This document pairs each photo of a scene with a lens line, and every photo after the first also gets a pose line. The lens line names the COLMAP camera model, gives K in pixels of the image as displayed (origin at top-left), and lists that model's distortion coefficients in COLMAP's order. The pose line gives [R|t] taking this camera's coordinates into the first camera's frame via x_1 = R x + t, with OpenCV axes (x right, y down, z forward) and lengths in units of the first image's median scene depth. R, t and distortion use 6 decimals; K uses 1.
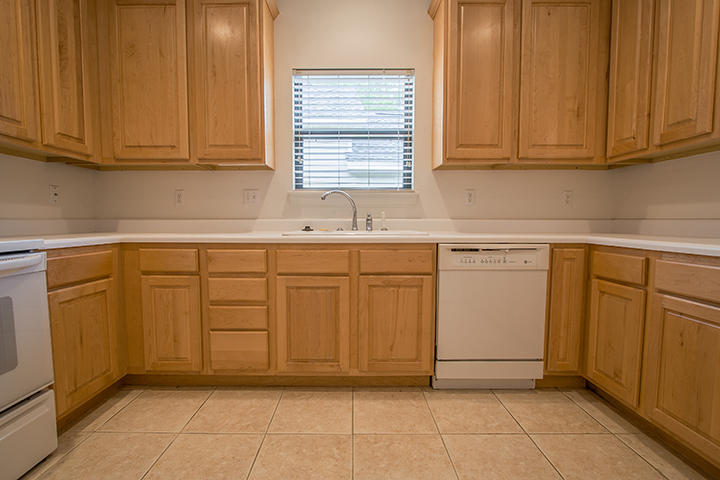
lens RADIAL K [[336.7, 0, 348.8], [0, 336.7, 243.7], [0, 0, 1]] dist [-0.011366, 0.000515]
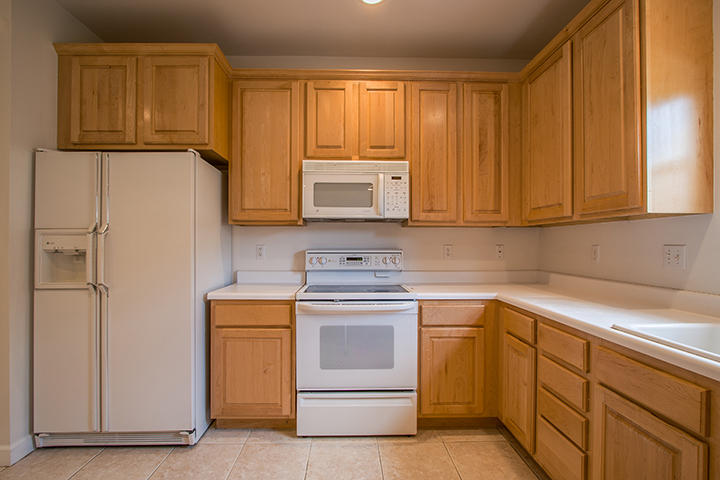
lens RADIAL K [[342.9, 0, 357.3], [0, 342.9, 246.3], [0, 0, 1]] dist [-0.012318, 0.000330]
pose [[0.036397, 0.008283, -0.999303, 0.455481], [-0.070886, 0.997468, 0.005686, -0.152654], [0.996820, 0.070629, 0.036892, 0.453933]]
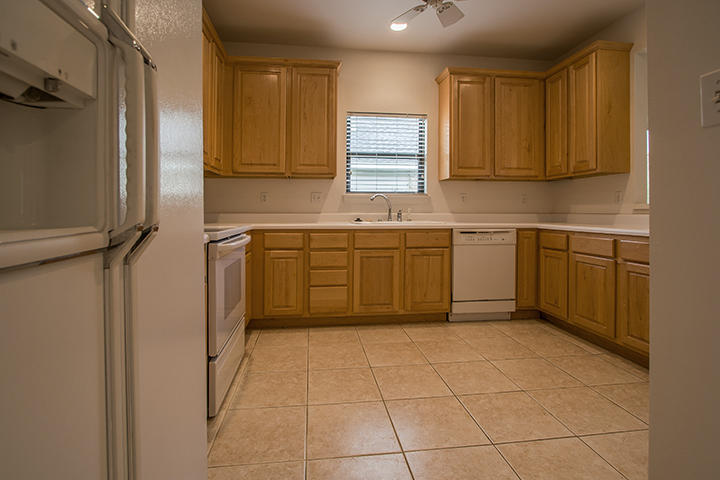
lens RADIAL K [[345.8, 0, 348.8], [0, 345.8, 214.8], [0, 0, 1]] dist [0.000976, 0.000330]
pose [[0.992480, 0.000197, 0.122411, -0.429648], [0.007373, 0.998087, -0.061386, 0.030415], [-0.122189, 0.061827, 0.990579, -0.597089]]
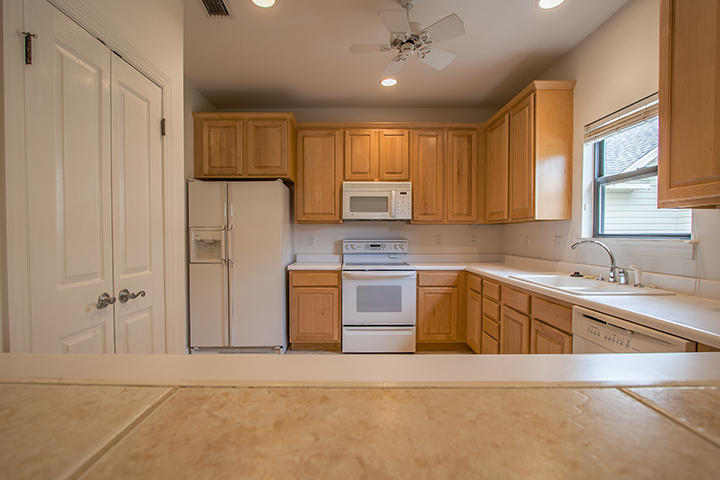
lens RADIAL K [[353.5, 0, 356.3], [0, 353.5, 244.7], [0, 0, 1]] dist [-0.014081, 0.001481]
pose [[0.018651, 0.029592, -0.999388, 1.210146], [-0.069523, 0.997181, 0.028230, -0.152401], [0.997406, 0.068954, 0.020656, 0.338302]]
